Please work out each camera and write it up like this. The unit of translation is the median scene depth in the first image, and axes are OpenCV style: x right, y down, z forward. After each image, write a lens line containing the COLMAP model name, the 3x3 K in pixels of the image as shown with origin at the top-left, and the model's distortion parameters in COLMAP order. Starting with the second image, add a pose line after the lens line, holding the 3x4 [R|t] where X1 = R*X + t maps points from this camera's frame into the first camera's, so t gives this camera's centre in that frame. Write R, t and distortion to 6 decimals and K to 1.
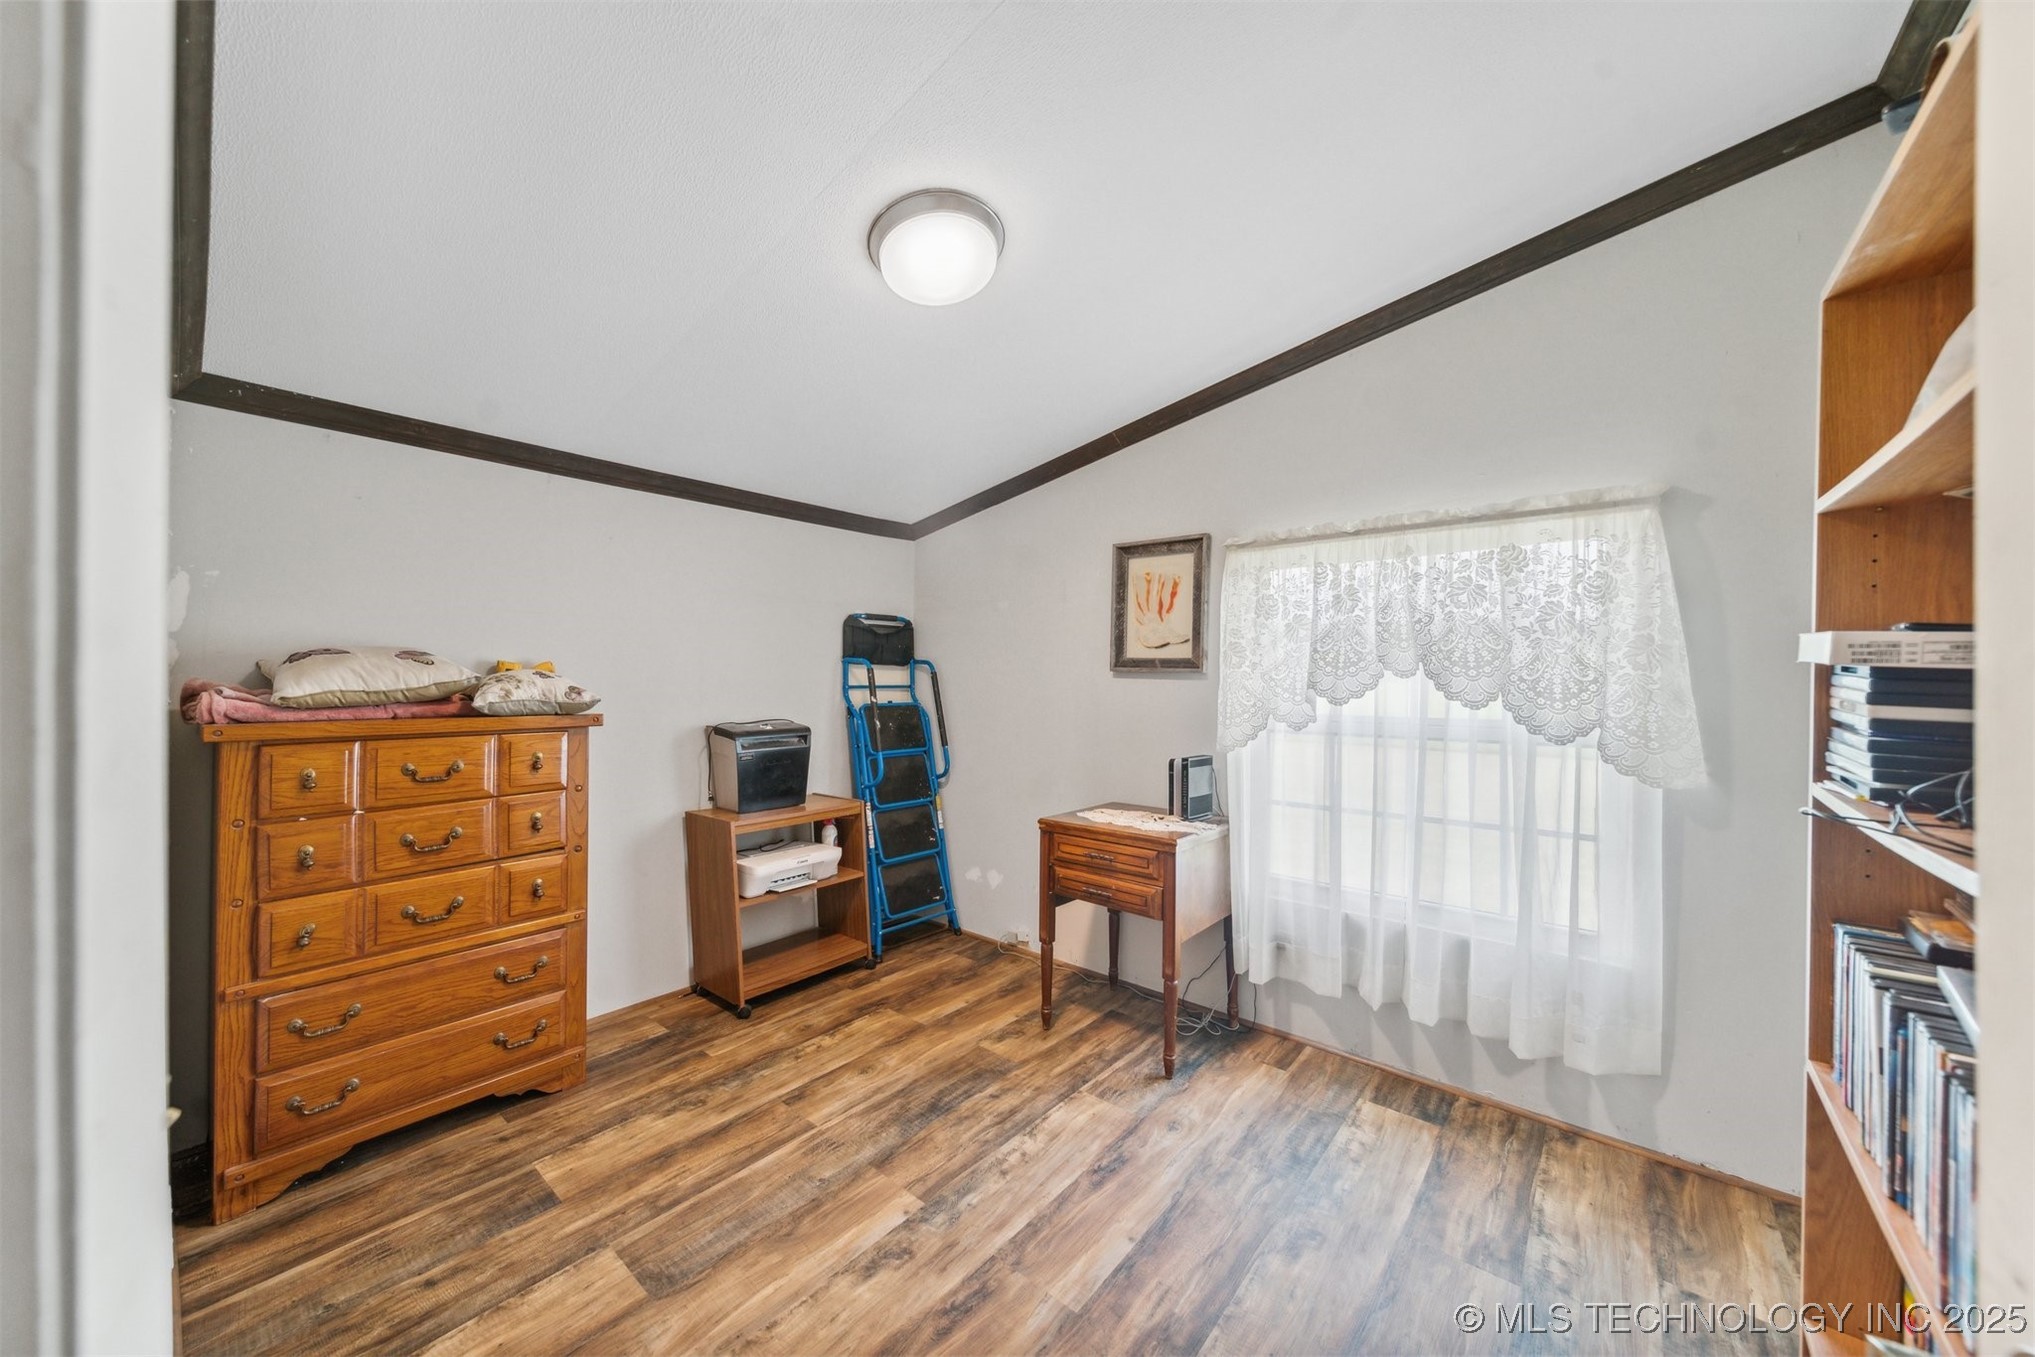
lens RADIAL K [[728.8, 0, 977.5], [0, 728.8, 663.9], [0, 0, 1]] dist [0.002018, -0.001274]
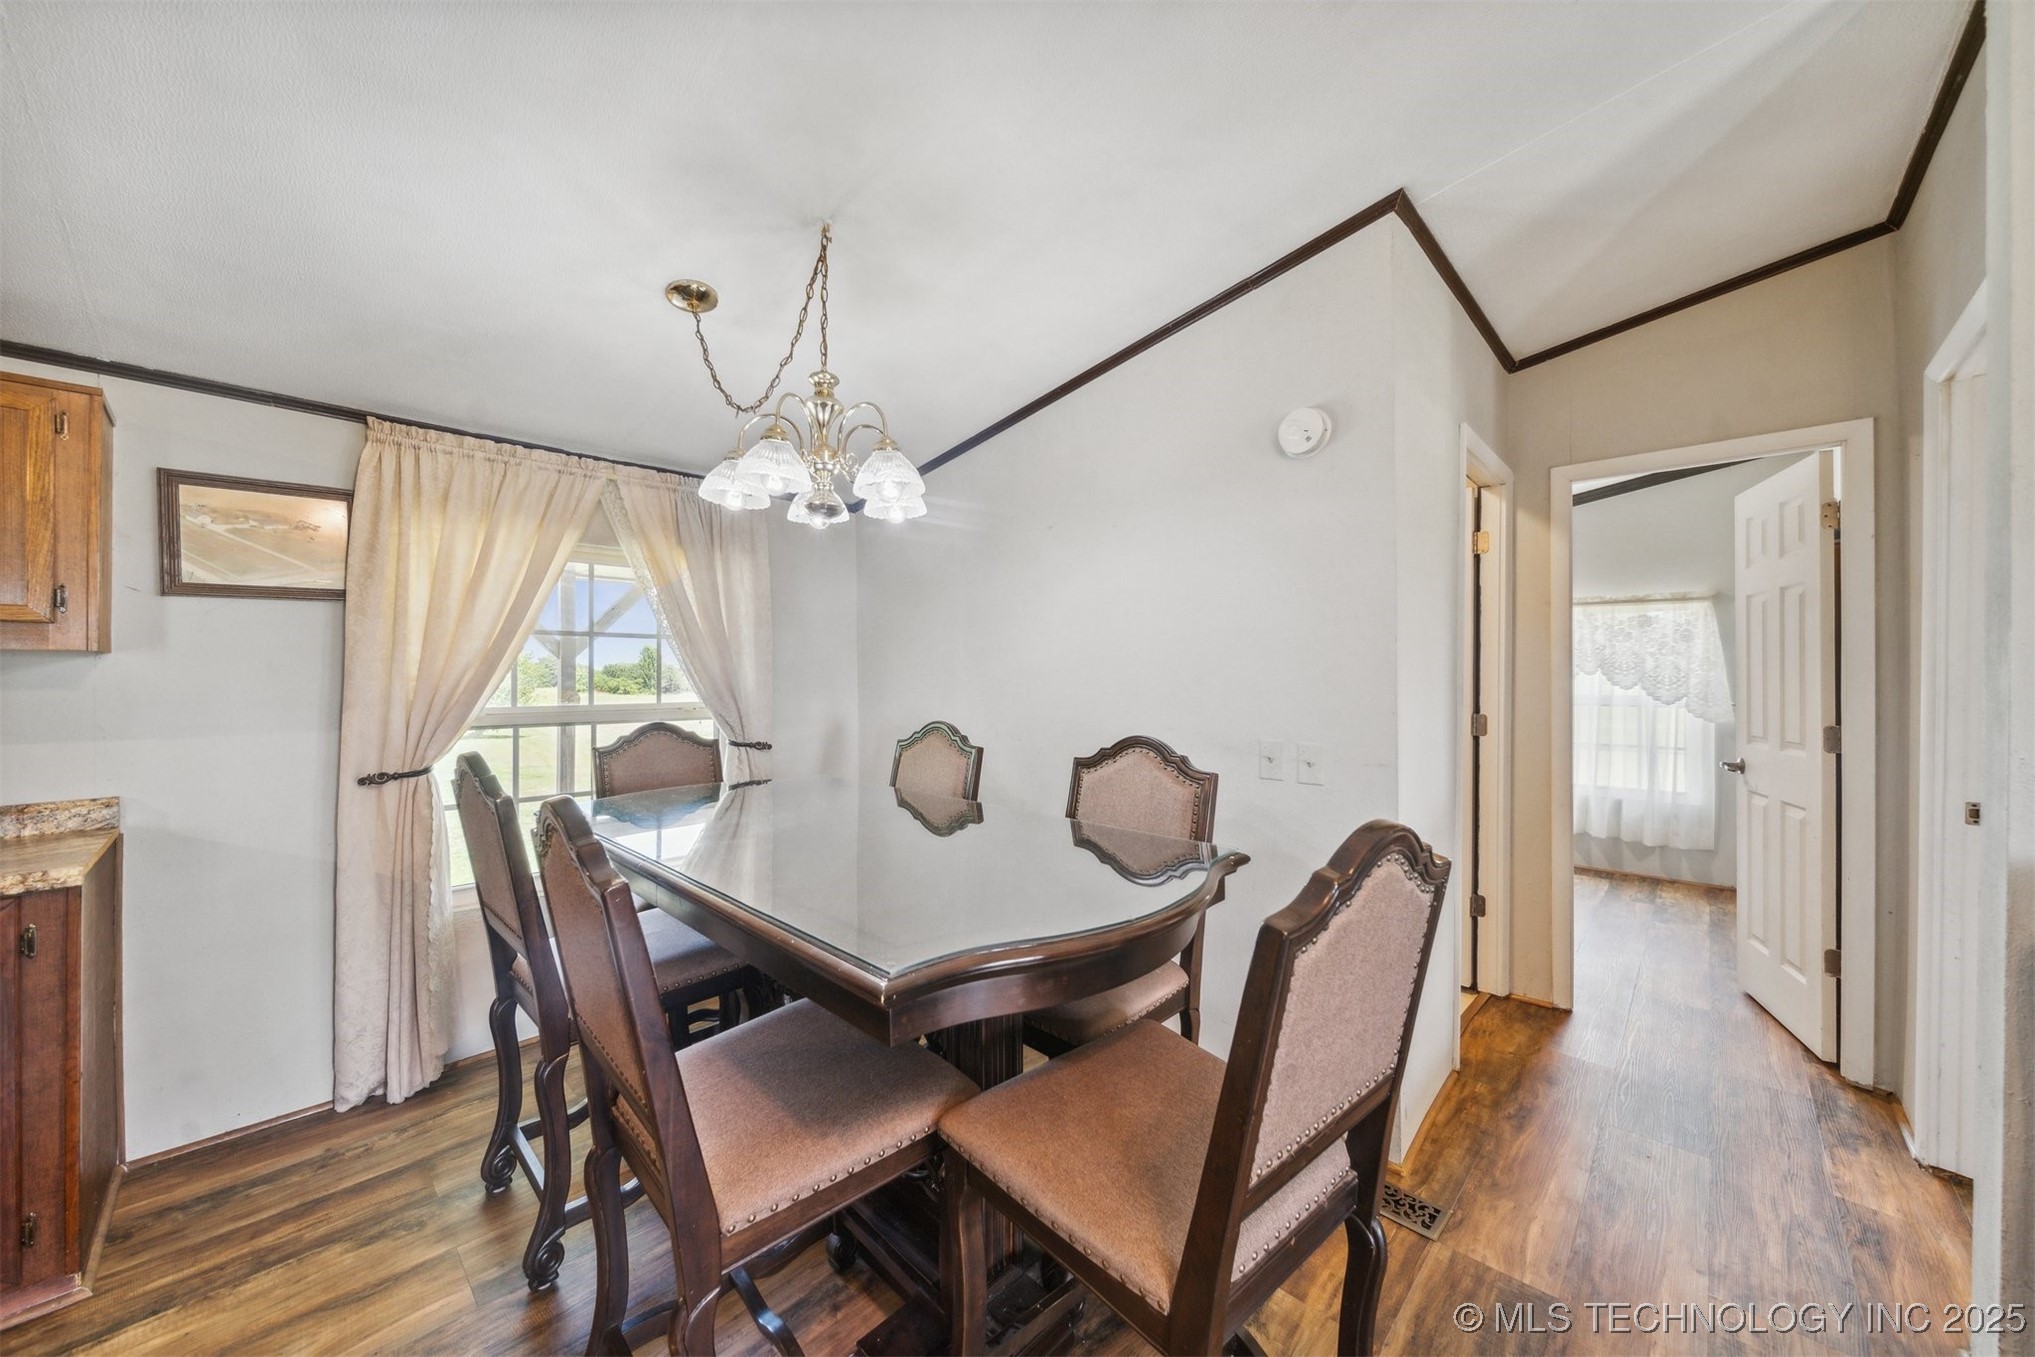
lens RADIAL K [[736.1, 0, 1007.2], [0, 736.1, 669.1], [0, 0, 1]] dist [0.000178, -0.000690]
pose [[0.997771, 0.004601, -0.066572, -1.013449], [-0.004848, 0.999982, -0.003542, 0.017139], [0.066555, 0.003856, 0.997775, -1.311116]]
